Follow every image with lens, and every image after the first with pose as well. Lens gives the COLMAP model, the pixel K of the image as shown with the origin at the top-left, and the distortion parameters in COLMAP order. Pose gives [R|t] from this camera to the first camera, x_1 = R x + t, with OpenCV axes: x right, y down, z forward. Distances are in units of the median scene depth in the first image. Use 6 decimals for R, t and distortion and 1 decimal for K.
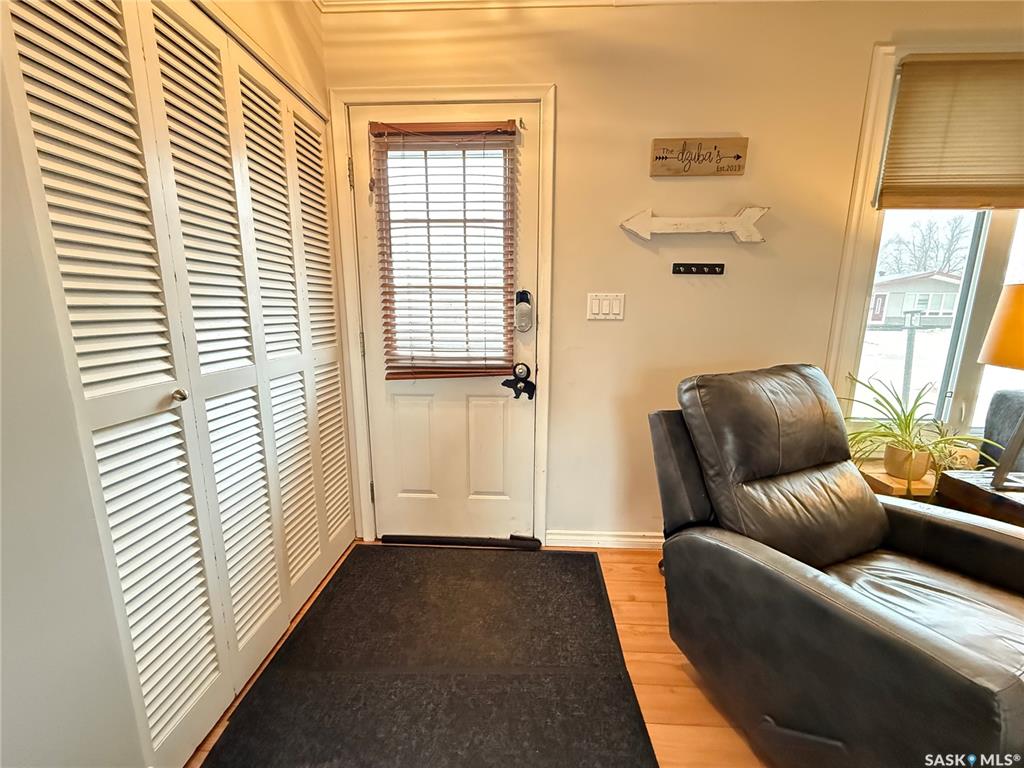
lens RADIAL K [[406.8, 0, 513.2], [0, 406.8, 386.4], [0, 0, 1]] dist [-0.001474, 0.000657]
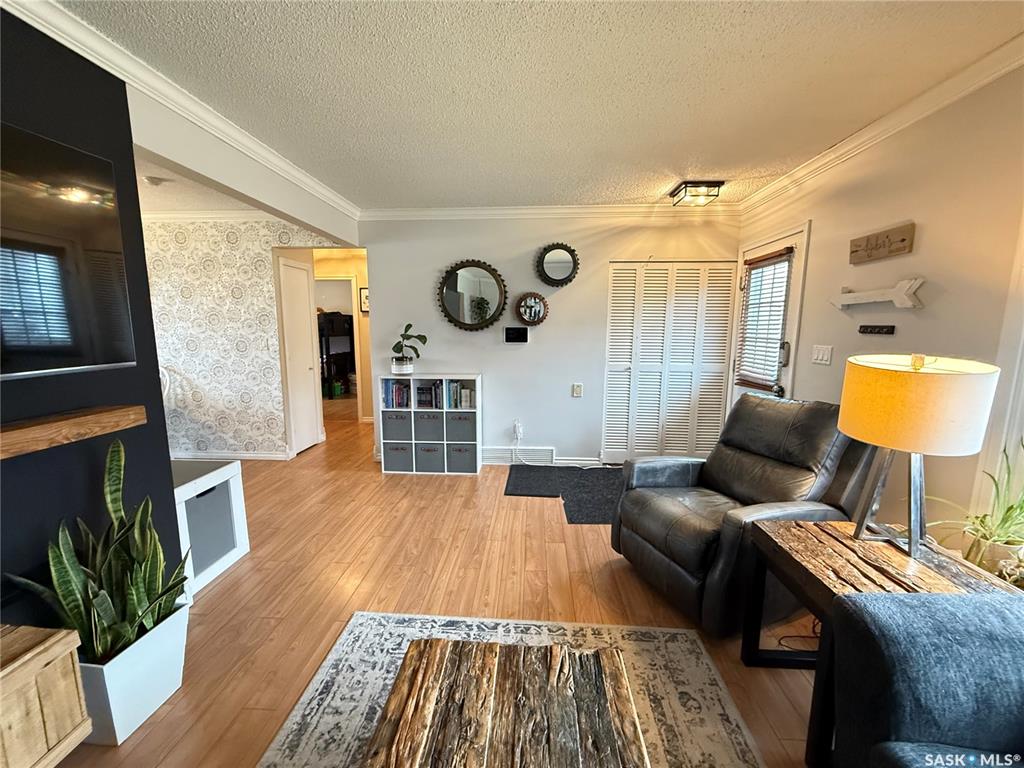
lens RADIAL K [[406.8, 0, 511.8], [0, 406.8, 387.3], [0, 0, 1]] dist [-0.001474, 0.000657]
pose [[-0.013797, 0.145700, -0.989233, 1.942812], [-0.197344, 0.969470, 0.145542, -0.089880], [0.980237, 0.197228, 0.015378, -0.081653]]
